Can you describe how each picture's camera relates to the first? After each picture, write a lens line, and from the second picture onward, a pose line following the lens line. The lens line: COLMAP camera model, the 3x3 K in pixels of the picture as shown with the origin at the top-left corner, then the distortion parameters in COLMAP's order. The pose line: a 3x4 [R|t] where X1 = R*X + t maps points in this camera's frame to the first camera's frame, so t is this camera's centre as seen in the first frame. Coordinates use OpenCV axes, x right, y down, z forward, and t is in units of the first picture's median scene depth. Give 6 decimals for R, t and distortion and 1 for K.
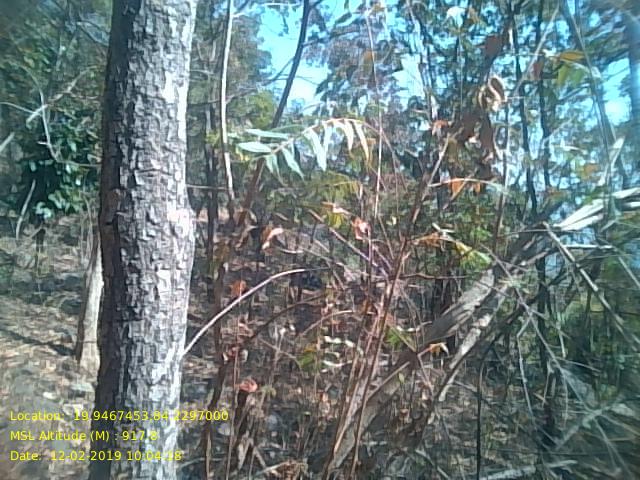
lens RADIAL K [[593.5, 0, 307.9], [0, 593.5, 239.0], [0, 0, 1]] dist [0.054174, -0.213653]
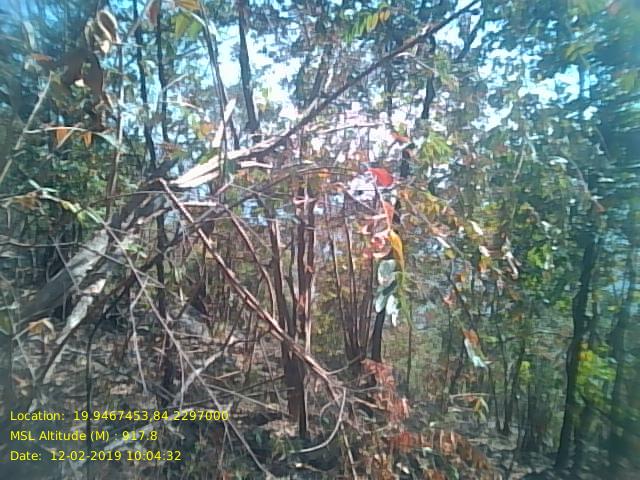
lens RADIAL K [[540.3, 0, 324.9], [0, 540.3, 234.3], [0, 0, 1]] dist [0.071517, -0.162230]
pose [[0.788681, -0.036324, 0.613729, 0.045657], [-0.022004, 0.995946, 0.087222, -0.017004], [-0.614409, -0.082294, 0.784684, 0.100961]]
